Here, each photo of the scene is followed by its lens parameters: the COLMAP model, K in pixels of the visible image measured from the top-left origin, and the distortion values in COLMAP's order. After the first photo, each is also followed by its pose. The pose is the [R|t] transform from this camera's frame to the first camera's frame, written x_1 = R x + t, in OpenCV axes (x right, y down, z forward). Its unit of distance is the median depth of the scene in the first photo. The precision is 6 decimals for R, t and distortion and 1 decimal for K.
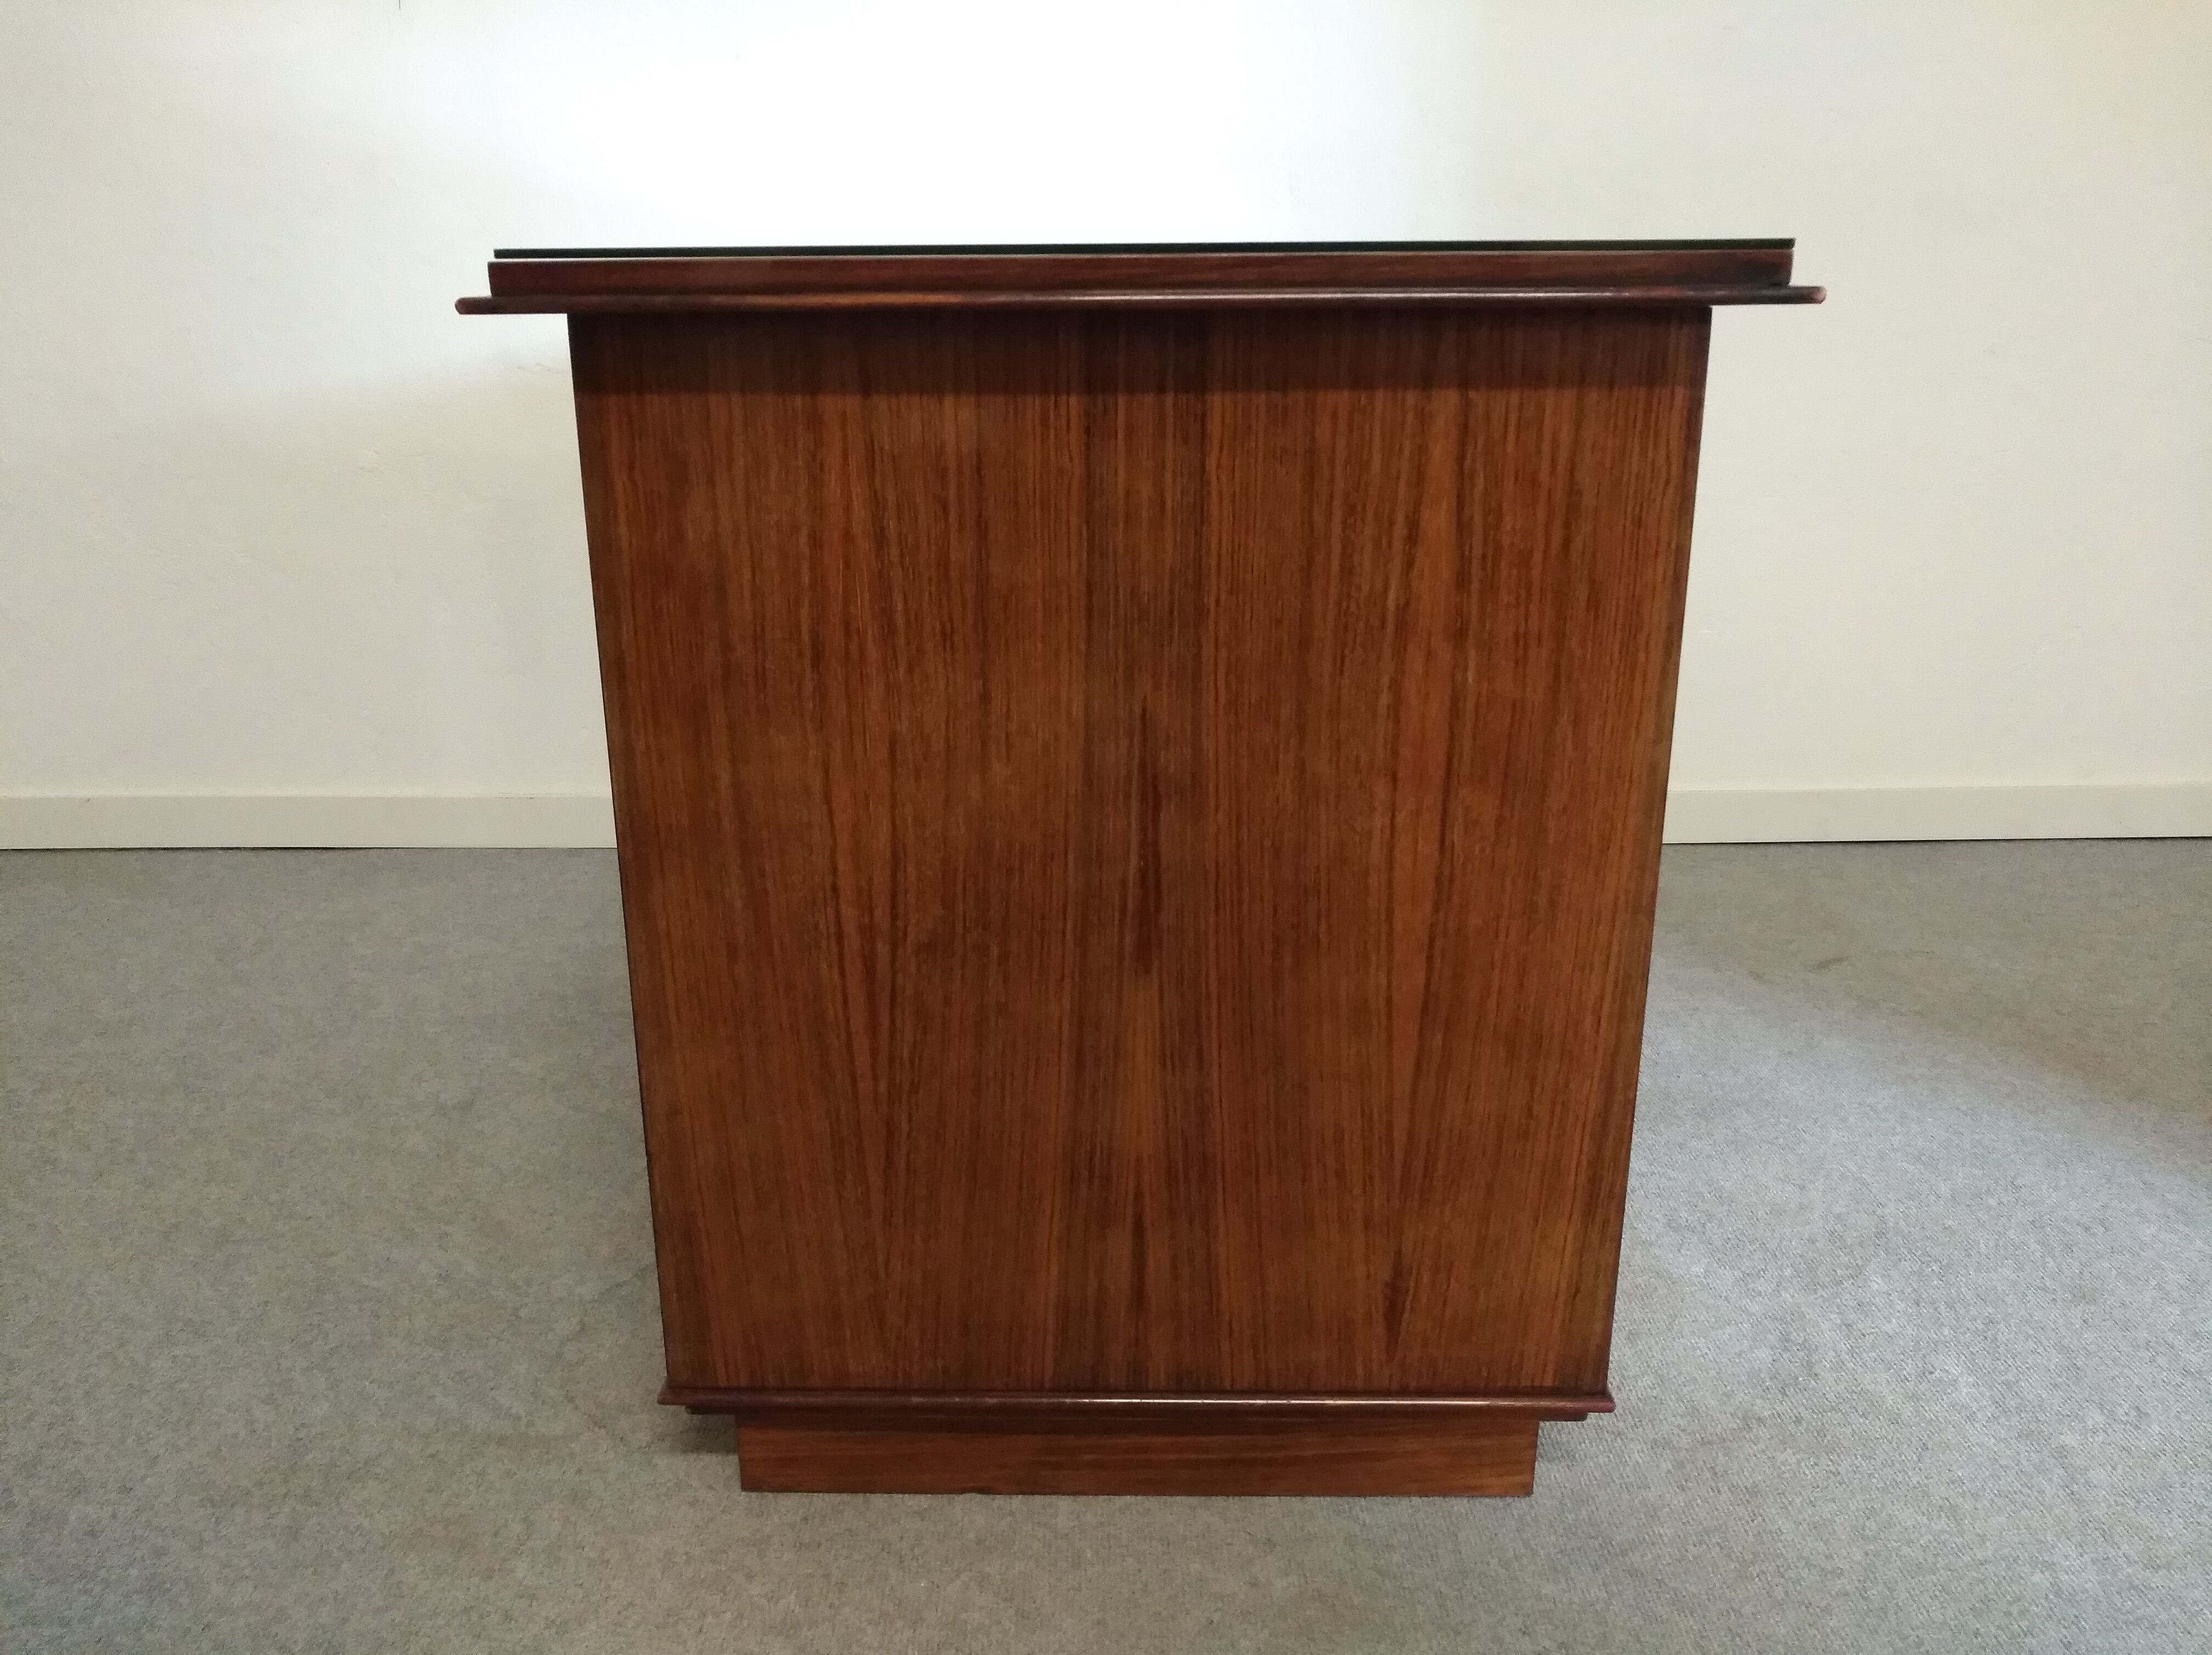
lens RADIAL K [[1705.4, 0, 1106.0], [0, 1705.4, 827.5], [0, 0, 1]] dist [-0.012351, 0.042165]
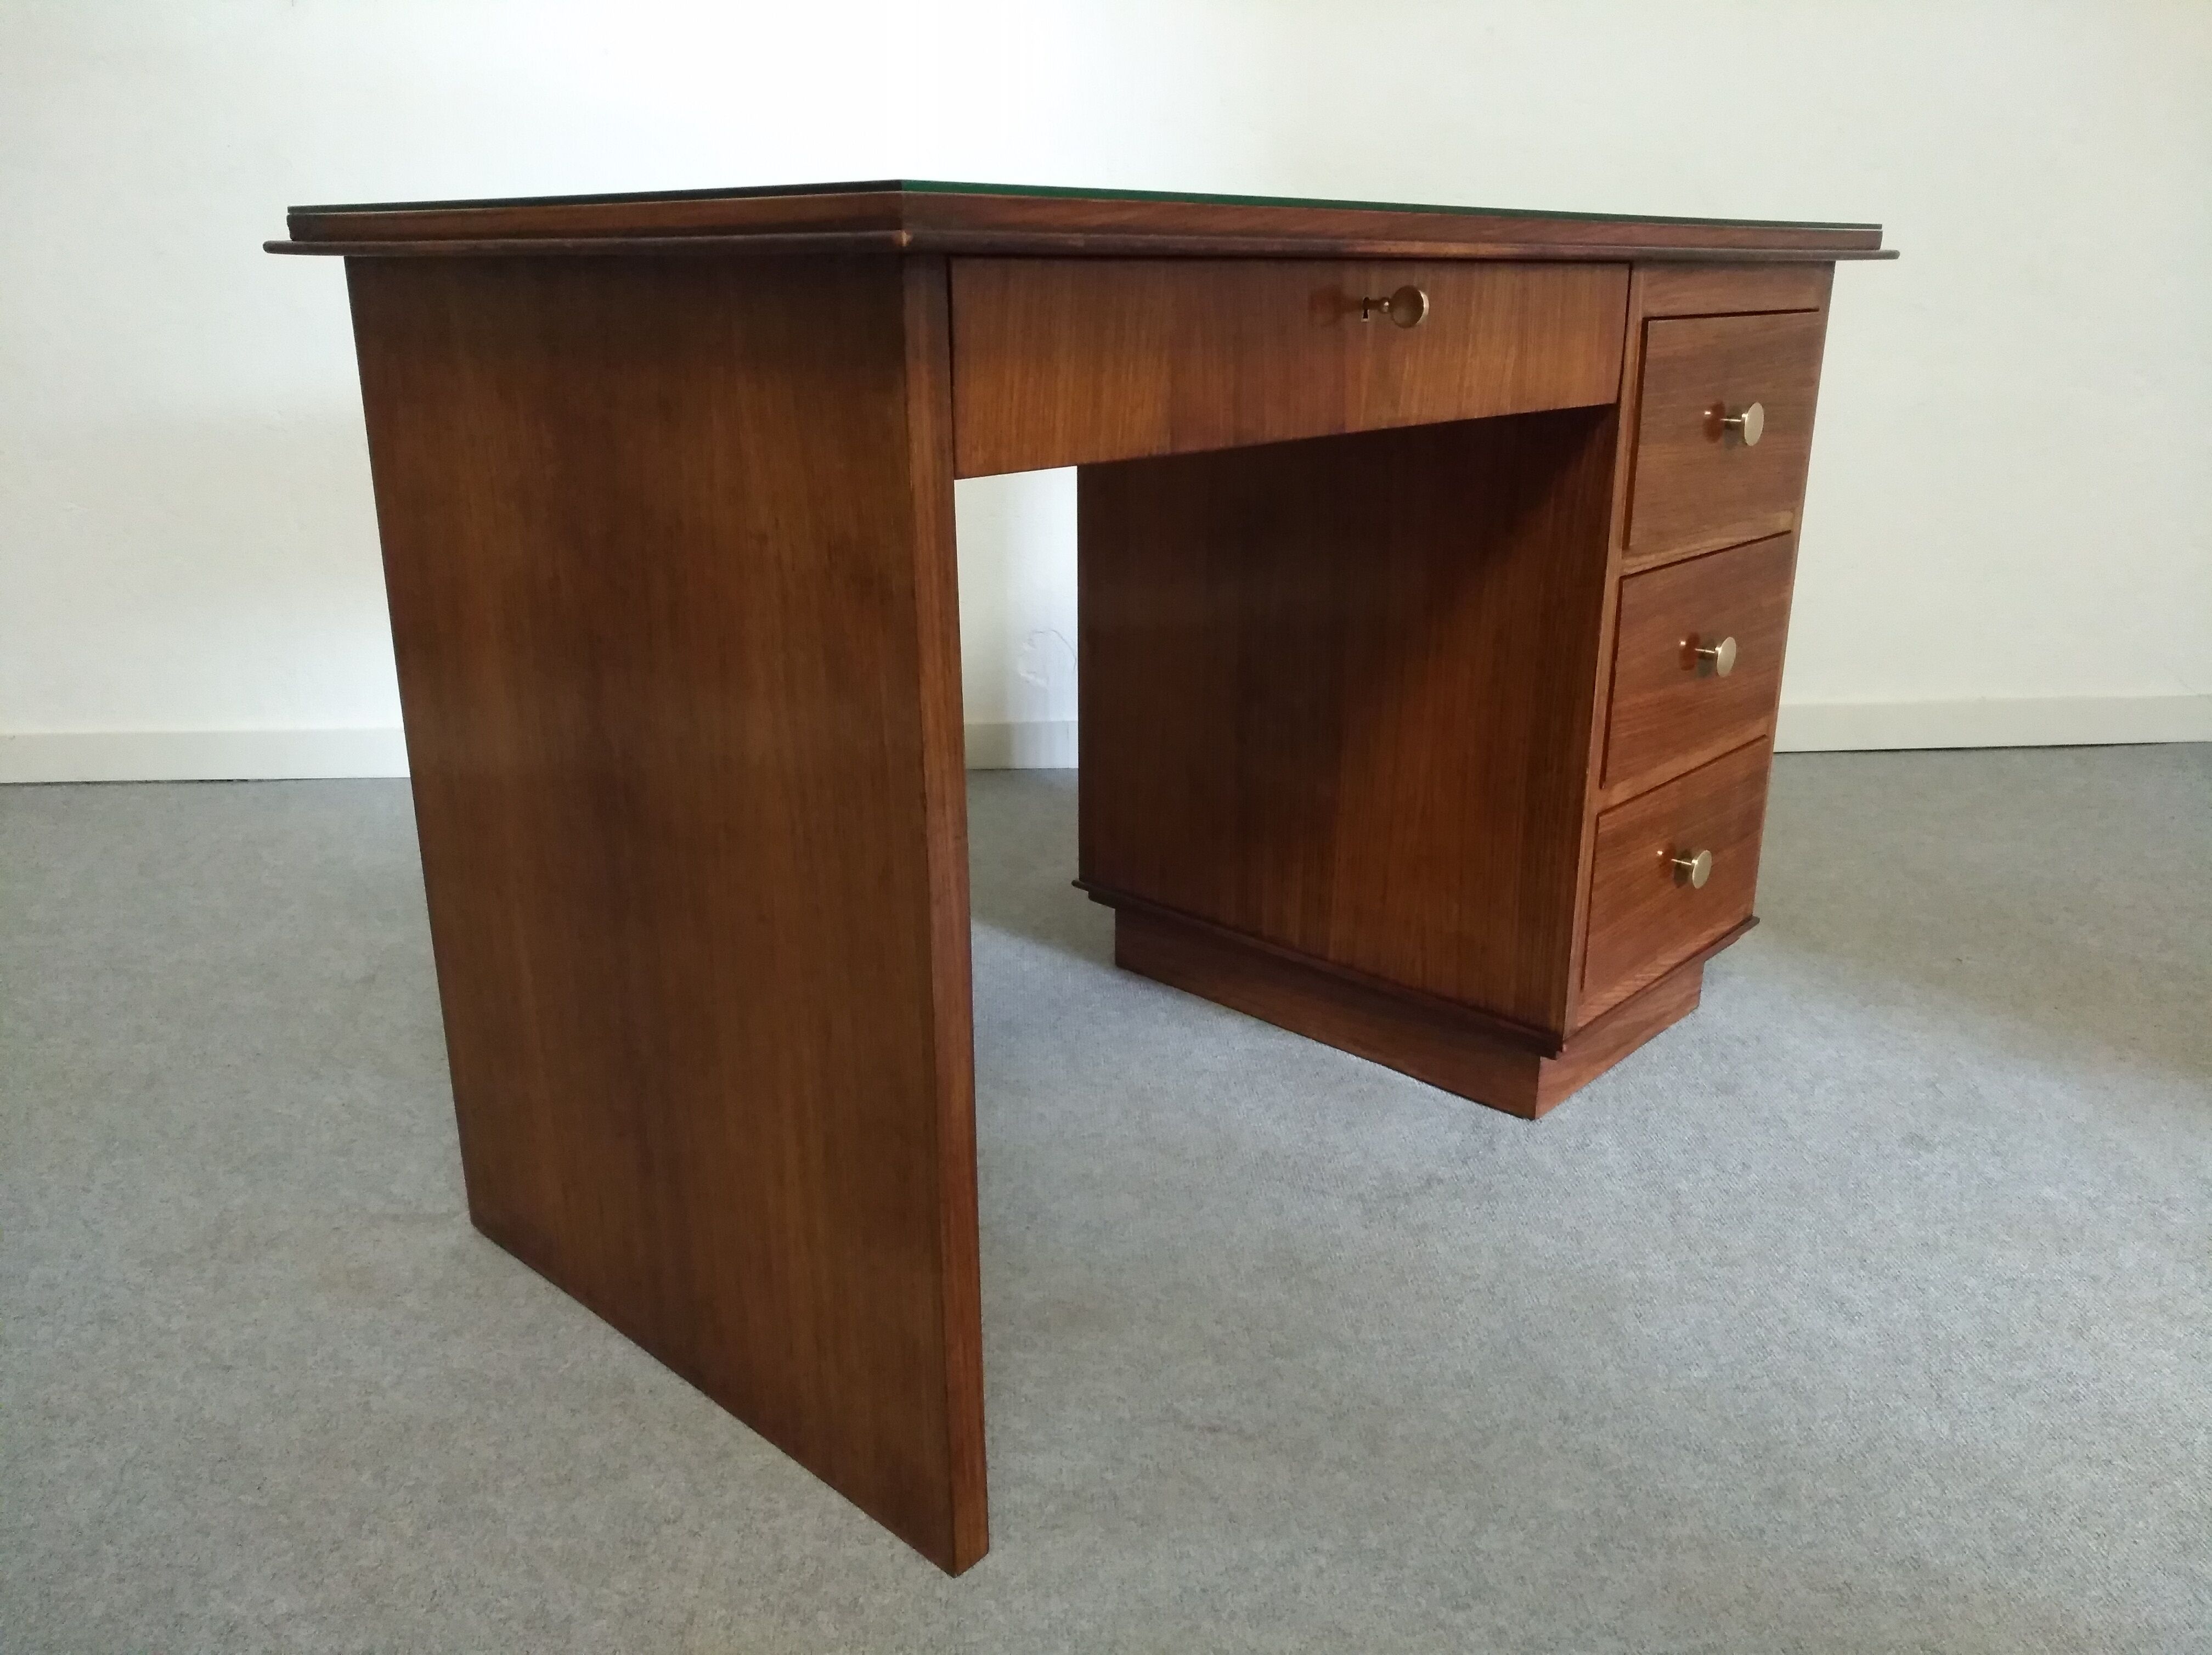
lens RADIAL K [[1723.8, 0, 1106.0], [0, 1723.8, 827.5], [0, 0, 1]] dist [-0.047940, 0.090738]
pose [[0.999175, -0.014223, 0.038027, 0.102680], [0.013937, 0.999873, 0.007777, 0.083017], [-0.038133, -0.007241, 0.999246, -0.219035]]
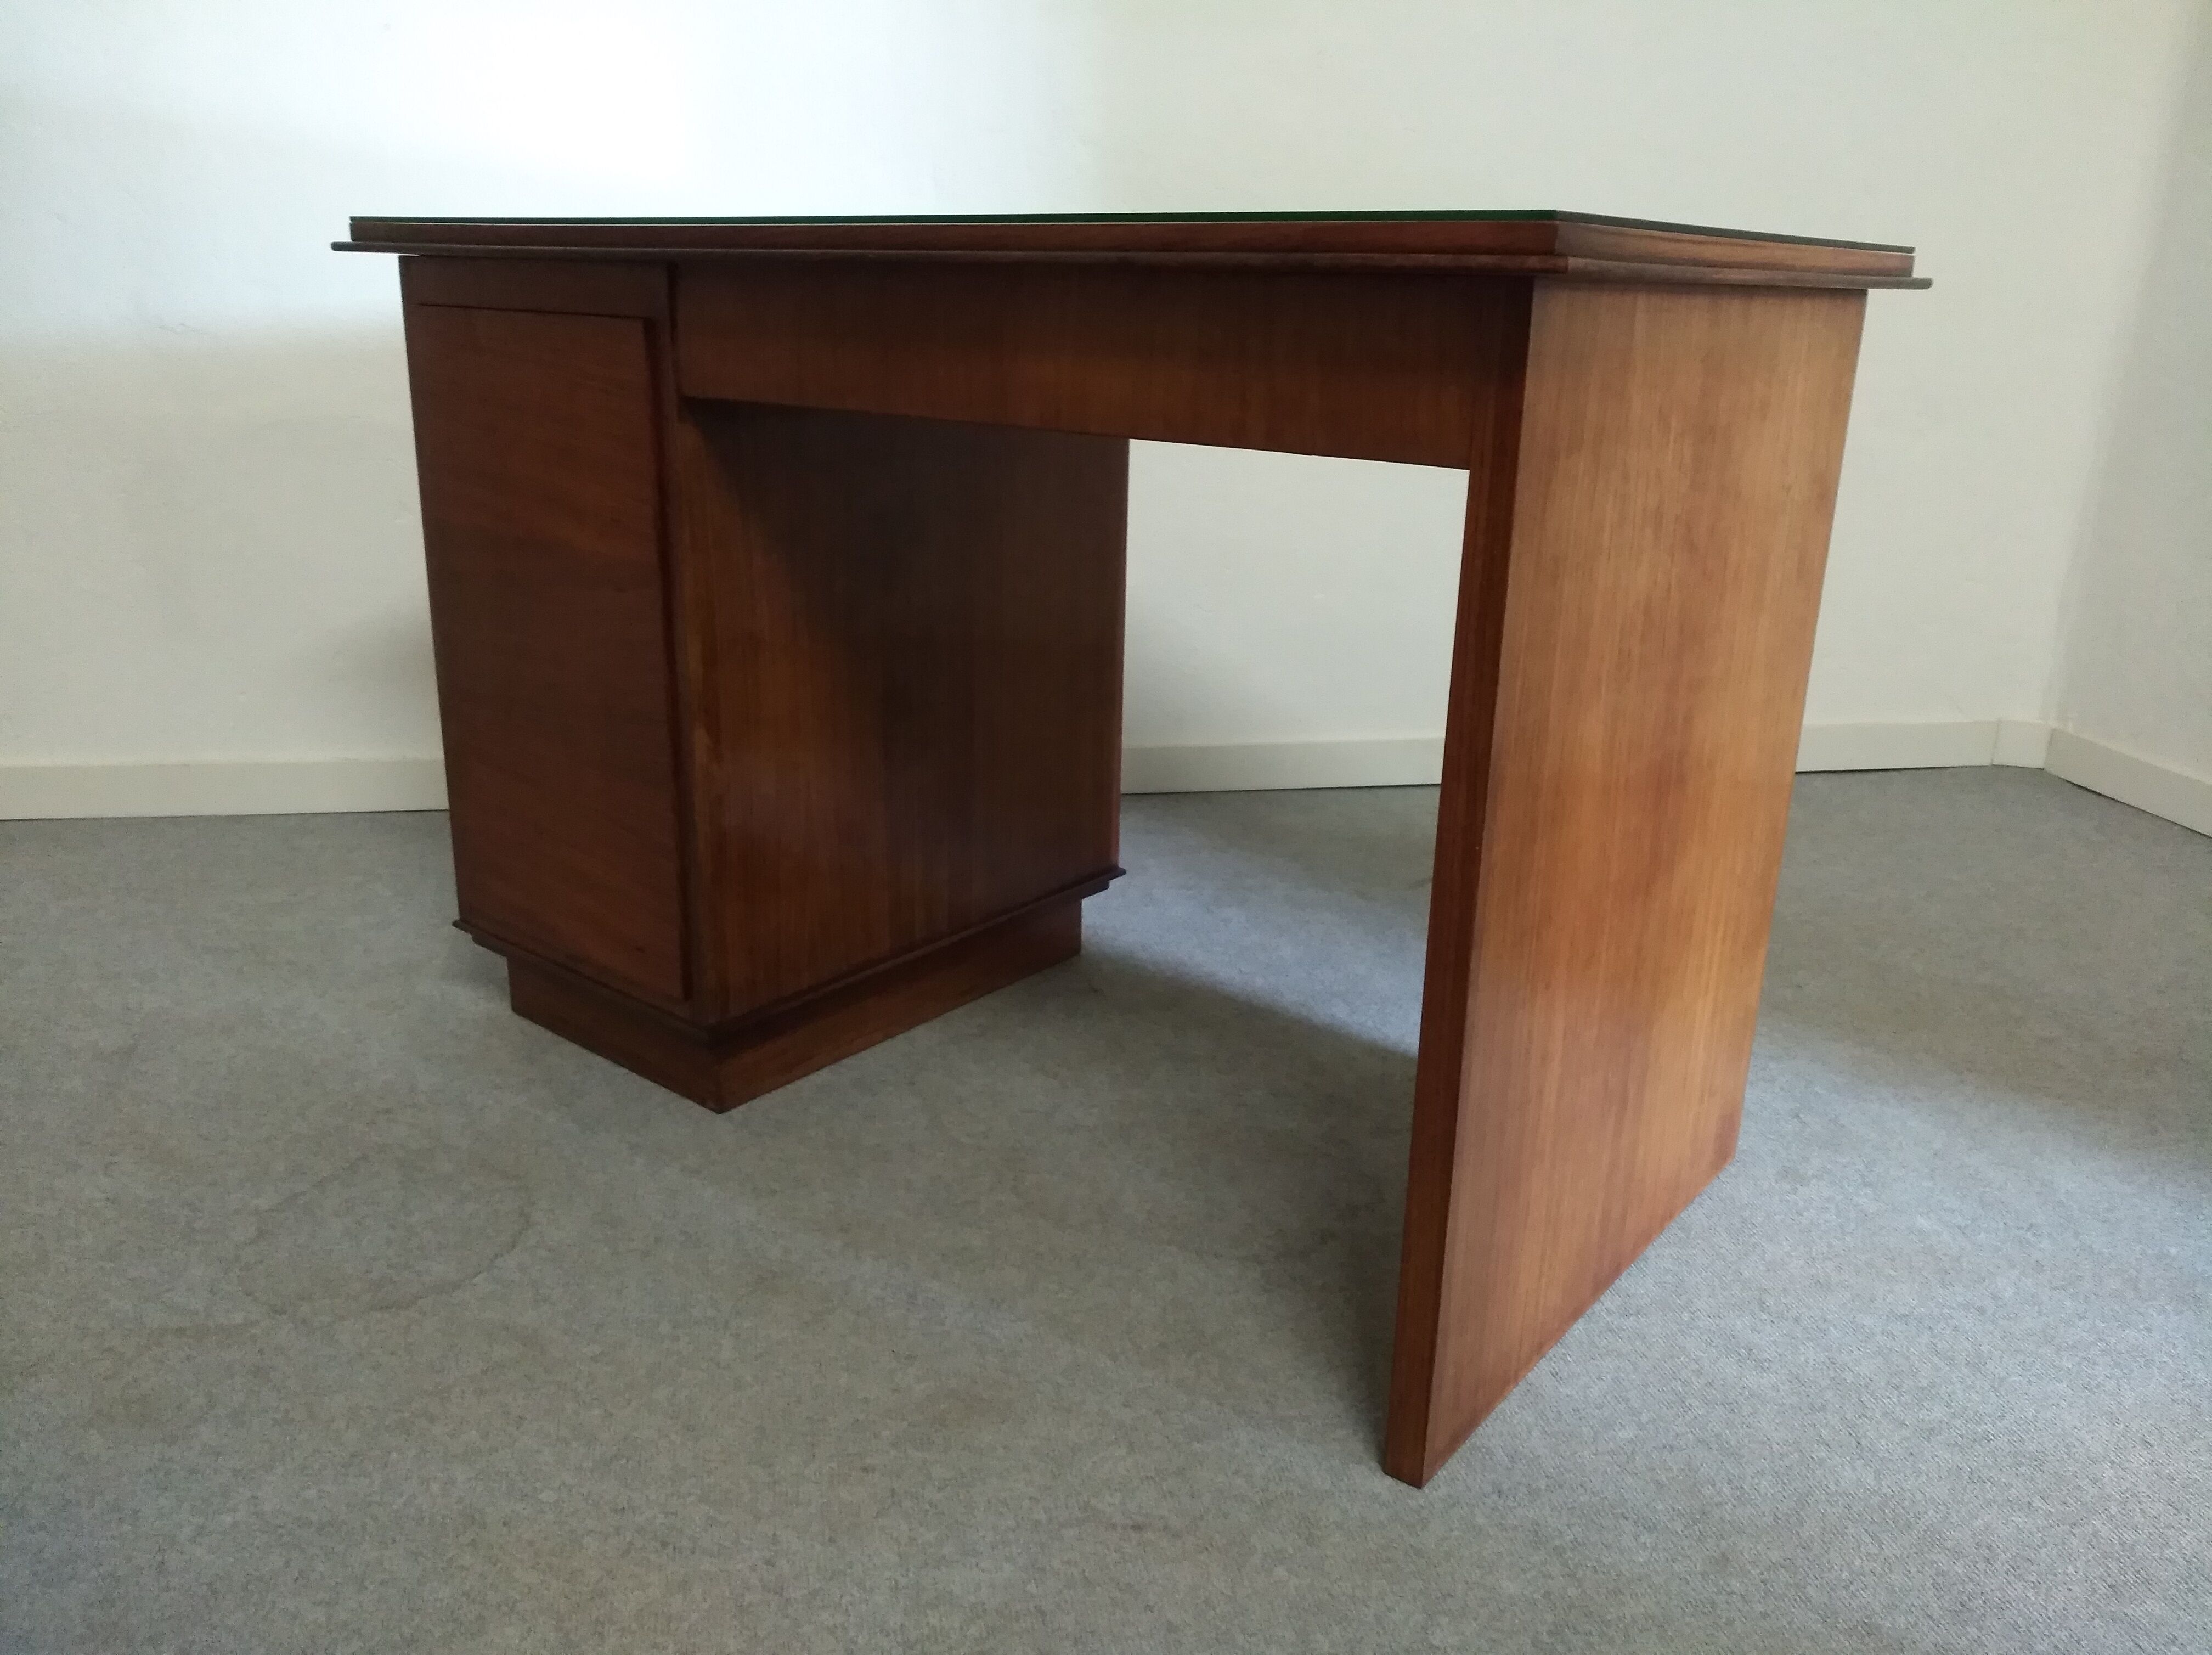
lens RADIAL K [[1723.8, 0, 1106.0], [0, 1723.8, 827.5], [0, 0, 1]] dist [-0.047940, 0.090738]
pose [[0.984478, -0.024158, 0.173836, 0.030647], [0.024529, 0.999699, 0.000013, 0.062962], [-0.173784, 0.004252, 0.984775, -0.140081]]
